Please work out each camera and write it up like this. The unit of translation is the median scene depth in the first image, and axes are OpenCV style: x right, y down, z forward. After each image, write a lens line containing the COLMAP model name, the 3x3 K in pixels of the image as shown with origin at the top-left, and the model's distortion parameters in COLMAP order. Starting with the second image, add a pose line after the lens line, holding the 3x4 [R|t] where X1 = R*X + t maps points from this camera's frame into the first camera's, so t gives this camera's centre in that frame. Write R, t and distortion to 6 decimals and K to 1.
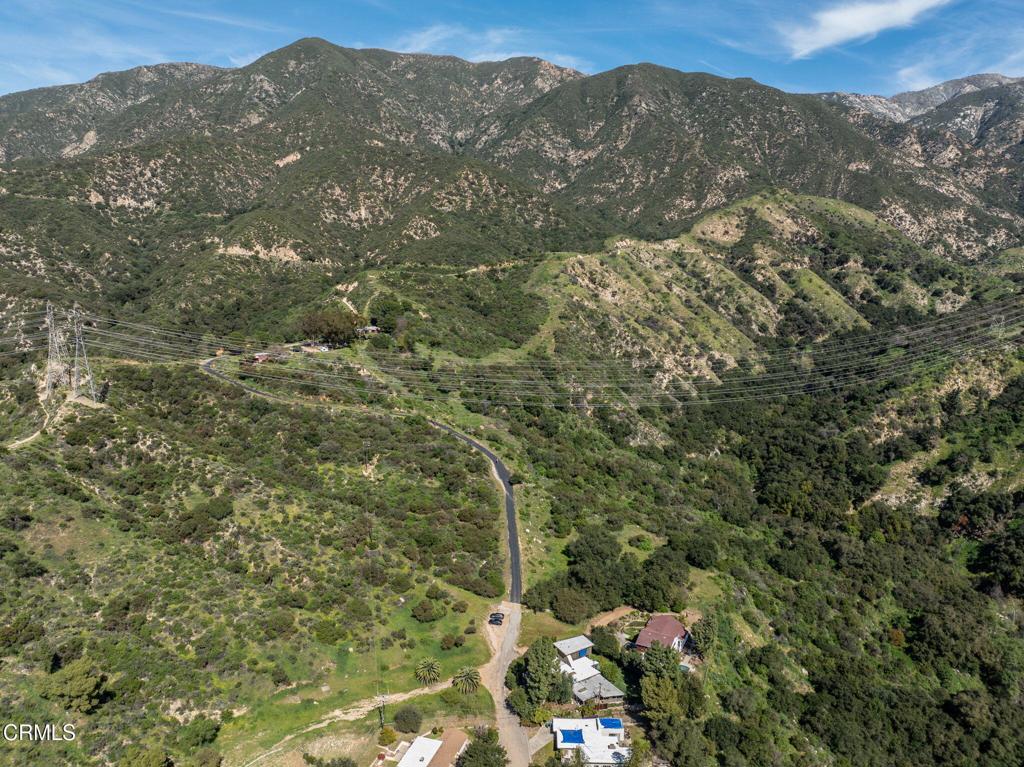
lens RADIAL K [[722.4, 0, 514.1], [0, 722.4, 382.0], [0, 0, 1]] dist [-0.047884, 0.019013]
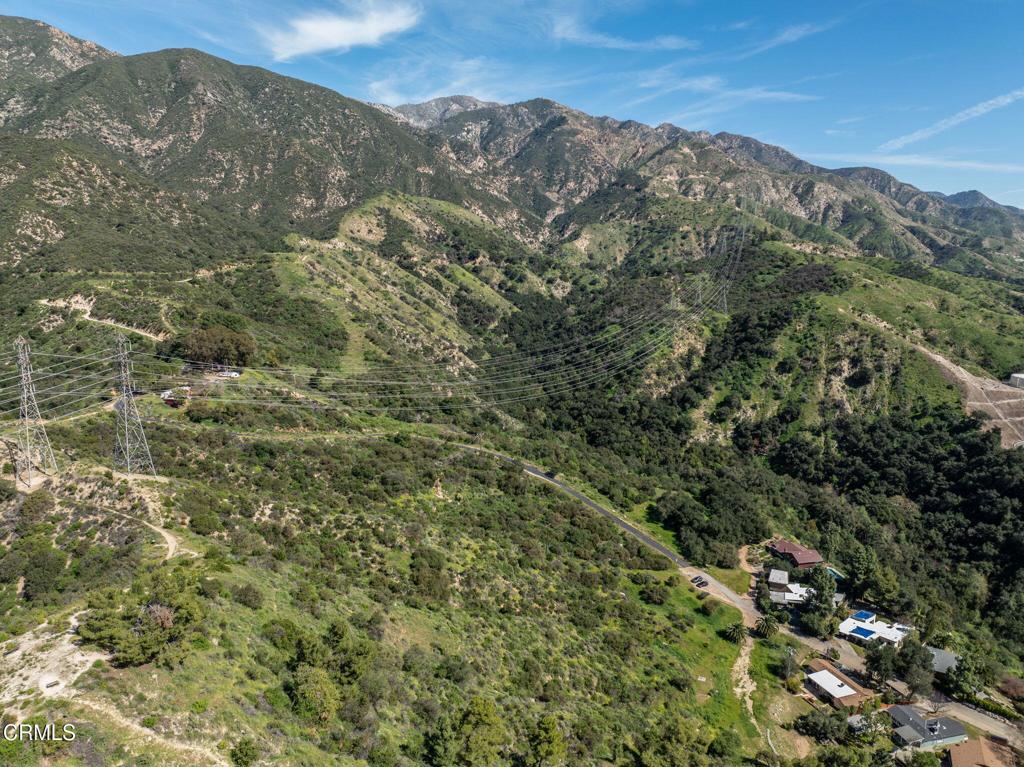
lens RADIAL K [[722.4, 0, 515.8], [0, 722.4, 385.0], [0, 0, 1]] dist [-0.047884, 0.019013]
pose [[0.783871, -0.124331, 0.608349, -0.239484], [0.120572, 0.991577, 0.047293, -0.015941], [-0.609105, 0.036279, 0.792260, 0.076343]]
